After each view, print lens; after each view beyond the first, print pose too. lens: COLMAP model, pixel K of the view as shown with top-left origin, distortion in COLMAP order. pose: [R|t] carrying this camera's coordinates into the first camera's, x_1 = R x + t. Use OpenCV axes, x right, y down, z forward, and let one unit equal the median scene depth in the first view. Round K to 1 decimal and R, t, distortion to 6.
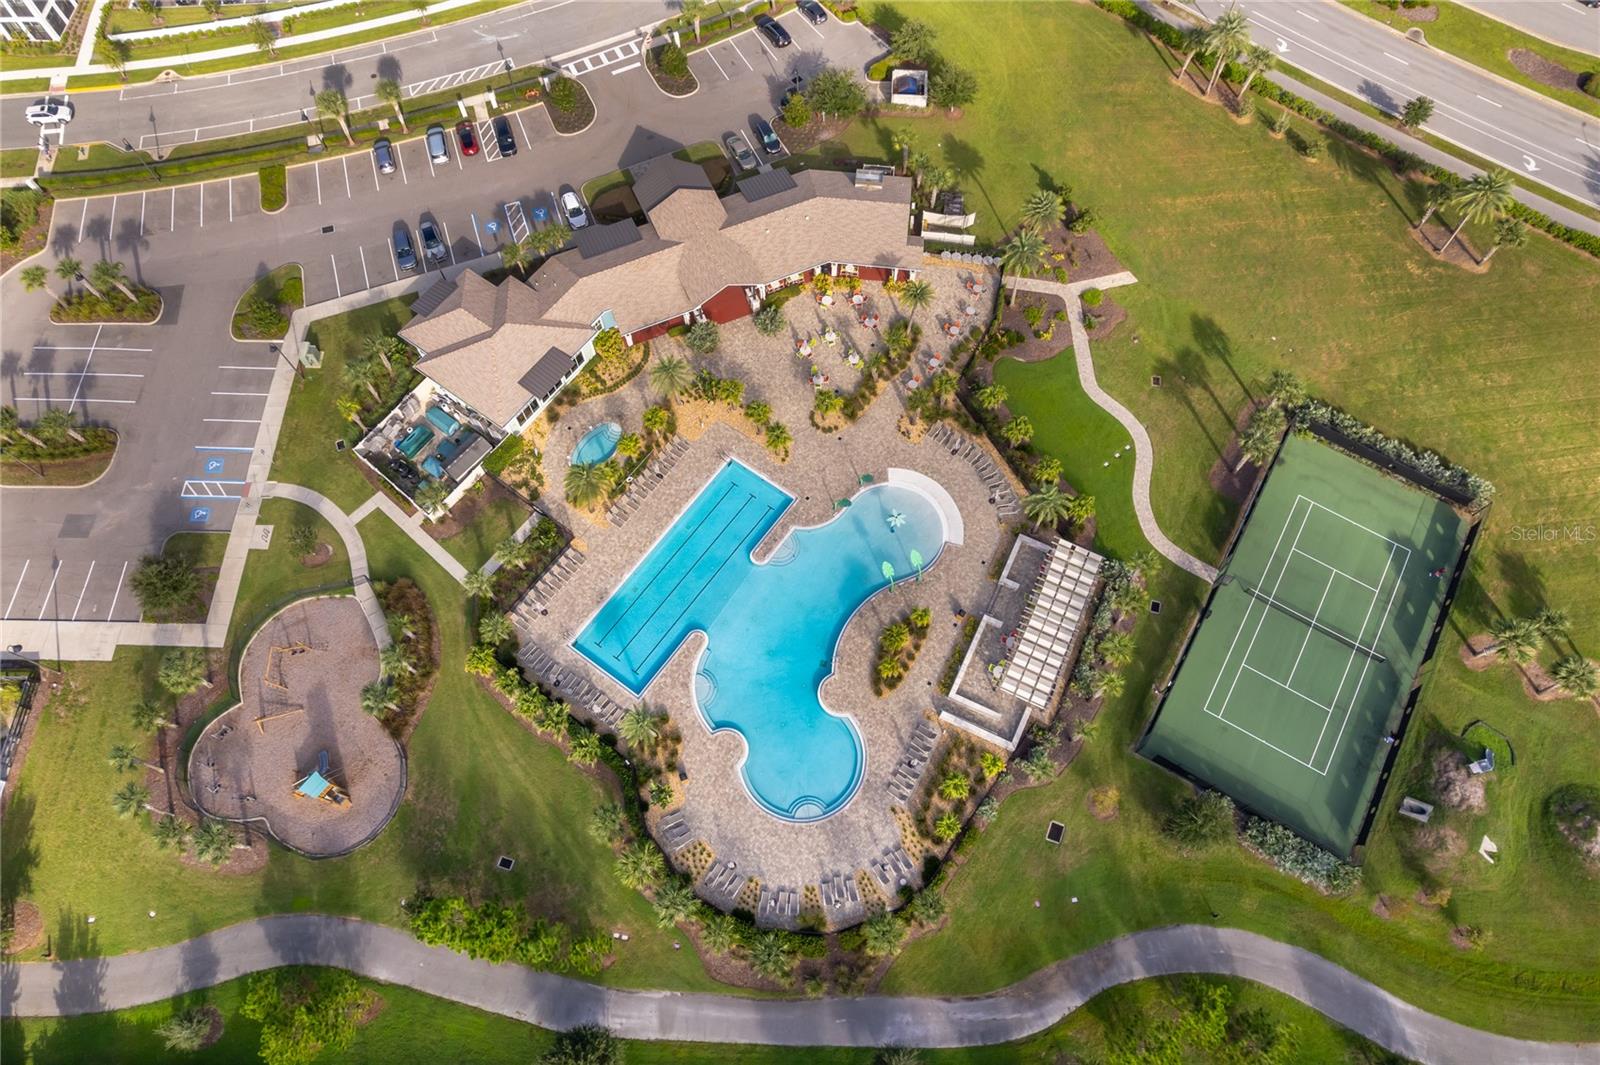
lens RADIAL K [[1031.0, 0, 800.0], [0, 1031.0, 532.5], [0, 0, 1]] dist [-0.076657, 0.064312]
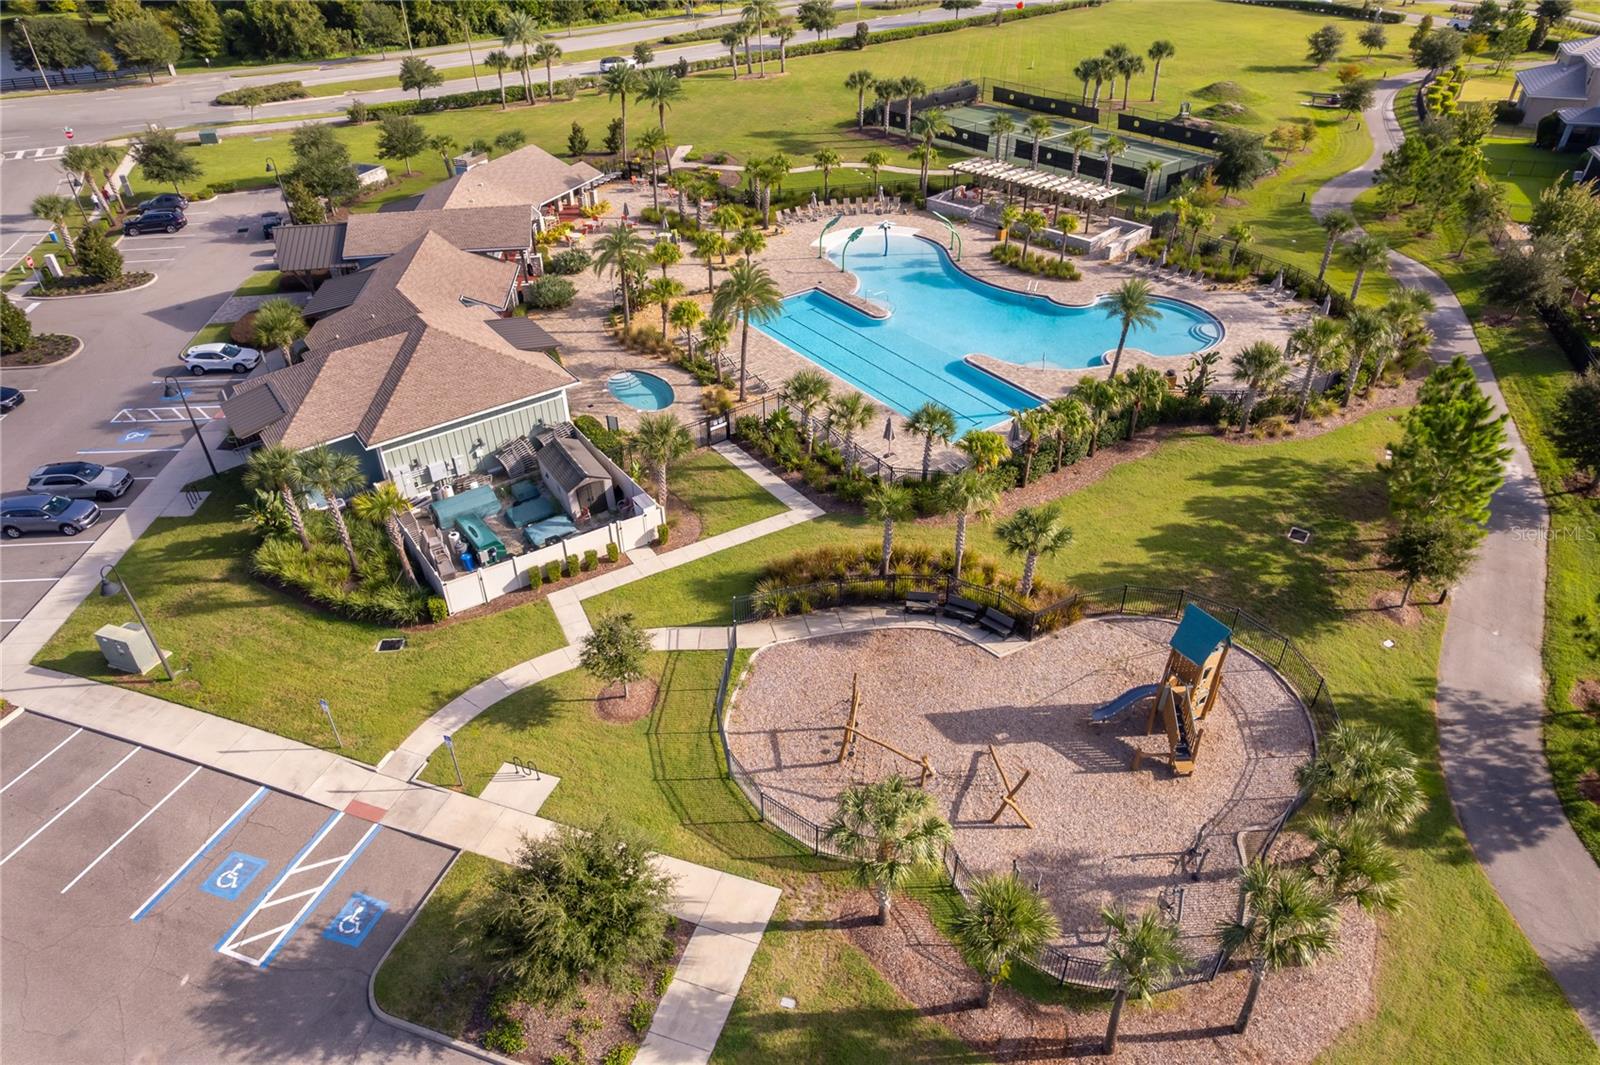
lens RADIAL K [[1031.0, 0, 800.0], [0, 1031.0, 532.5], [0, 0, 1]] dist [-0.076657, 0.064312]
pose [[0.308367, -0.544825, 0.779792, -0.758957], [0.869550, 0.493843, 0.001176, 0.050960], [-0.385736, 0.677705, 0.626038, 0.637271]]
